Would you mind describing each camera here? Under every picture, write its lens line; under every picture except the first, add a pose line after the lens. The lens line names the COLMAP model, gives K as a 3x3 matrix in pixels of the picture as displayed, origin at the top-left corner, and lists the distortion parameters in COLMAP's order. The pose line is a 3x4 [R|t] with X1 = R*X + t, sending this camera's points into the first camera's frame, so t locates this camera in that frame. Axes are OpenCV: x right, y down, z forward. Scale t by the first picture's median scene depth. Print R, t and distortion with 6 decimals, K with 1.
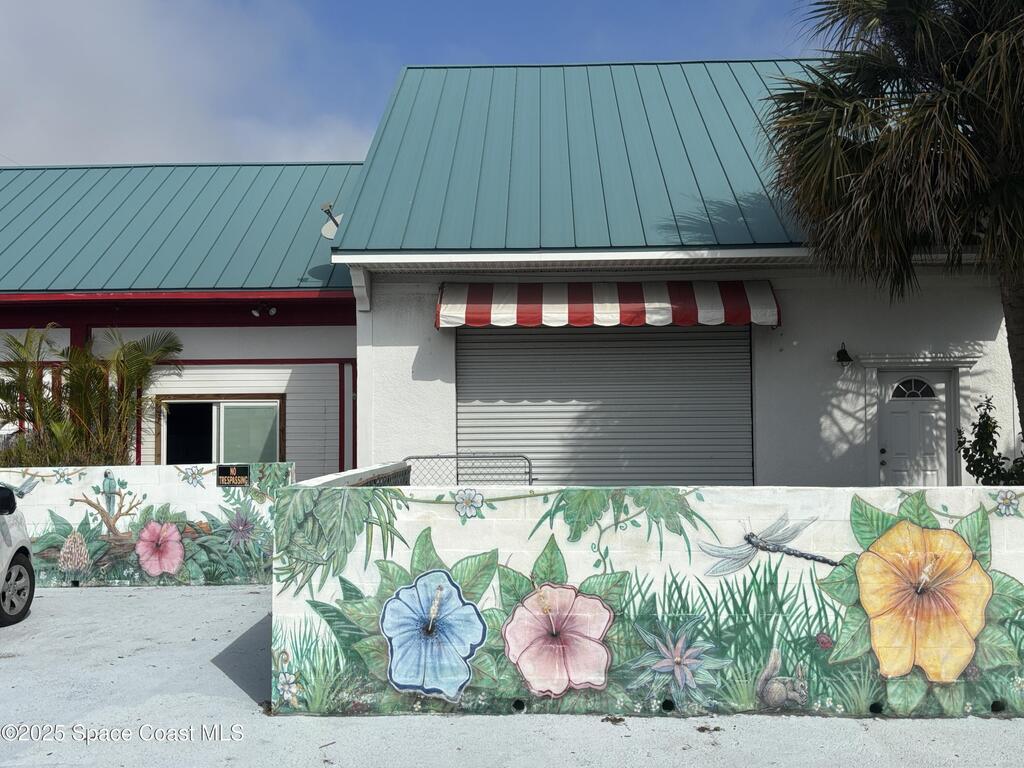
lens RADIAL K [[1073.4, 0, 512.9], [0, 1073.4, 384.6], [0, 0, 1]] dist [0.015234, 0.000000]
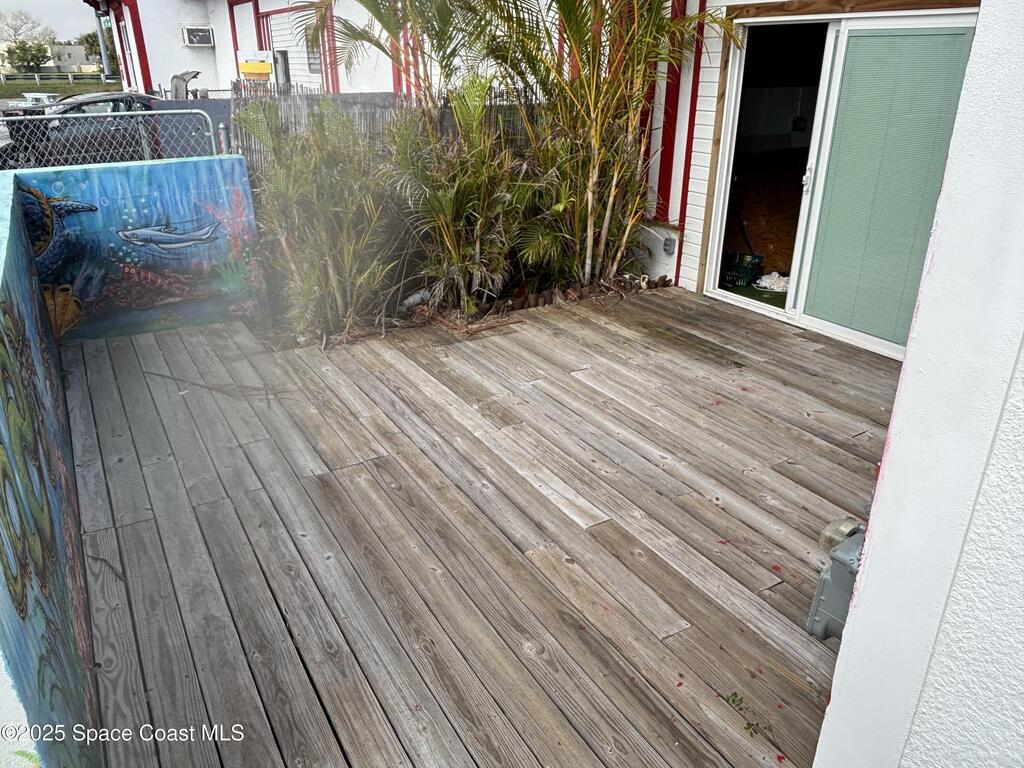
lens RADIAL K [[757.8, 0, 519.5], [0, 757.8, 386.5], [0, 0, 1]] dist [0.033767, -0.065191]
pose [[0.552580, 0.336682, -0.762431, -0.072045], [0.033212, 0.905157, 0.423779, 0.015918], [0.832798, -0.259493, 0.488989, 0.718524]]
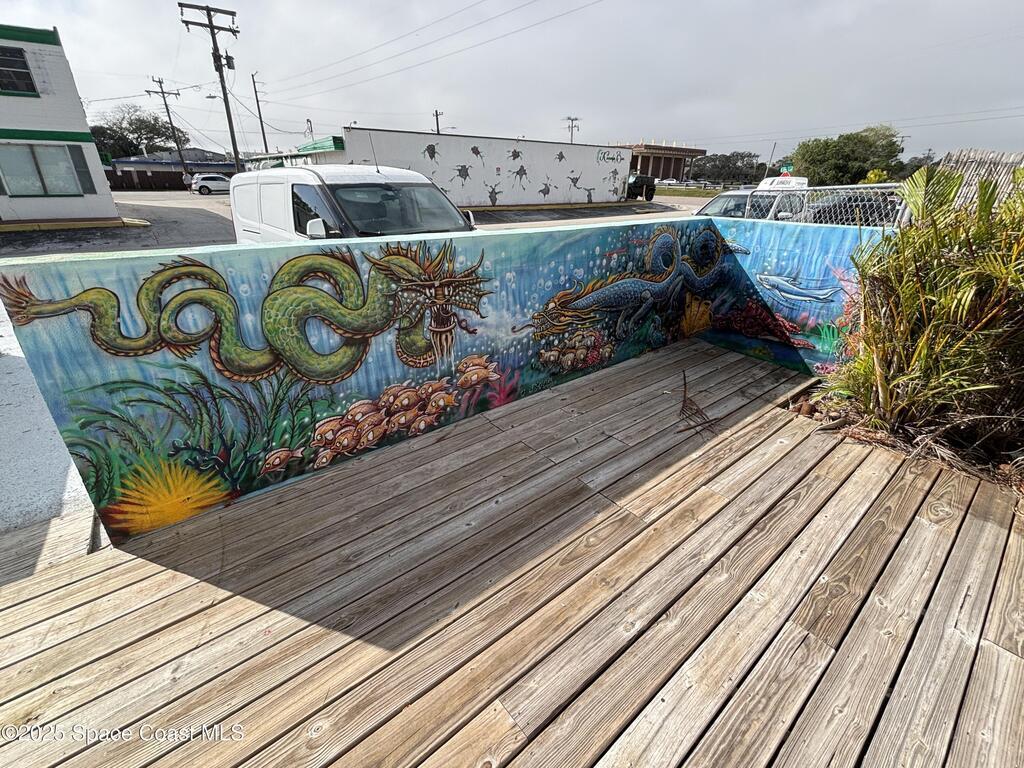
lens RADIAL K [[445.2, 0, 503.0], [0, 445.2, 384.4], [0, 0, 1]] dist [-0.000524, 0.000055]
pose [[-0.744849, 0.280757, -0.605289, -0.161986], [0.021793, 0.916916, 0.398484, 0.041574], [0.666877, 0.283619, -0.689083, 0.837488]]
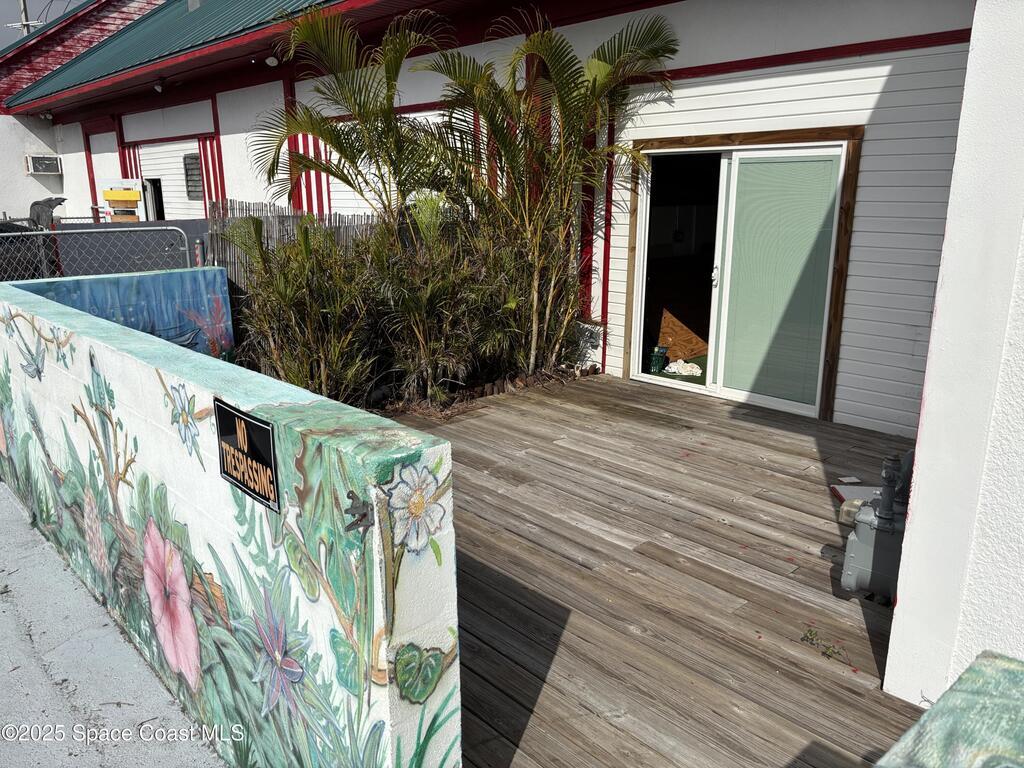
lens RADIAL K [[784.4, 0, 503.5], [0, 784.4, 391.5], [0, 0, 1]] dist [0.026610, -0.033807]
pose [[0.705751, 0.181659, -0.684774, -0.070653], [0.029166, 0.958297, 0.284280, 0.016496], [0.707859, -0.220603, 0.671022, 0.642448]]
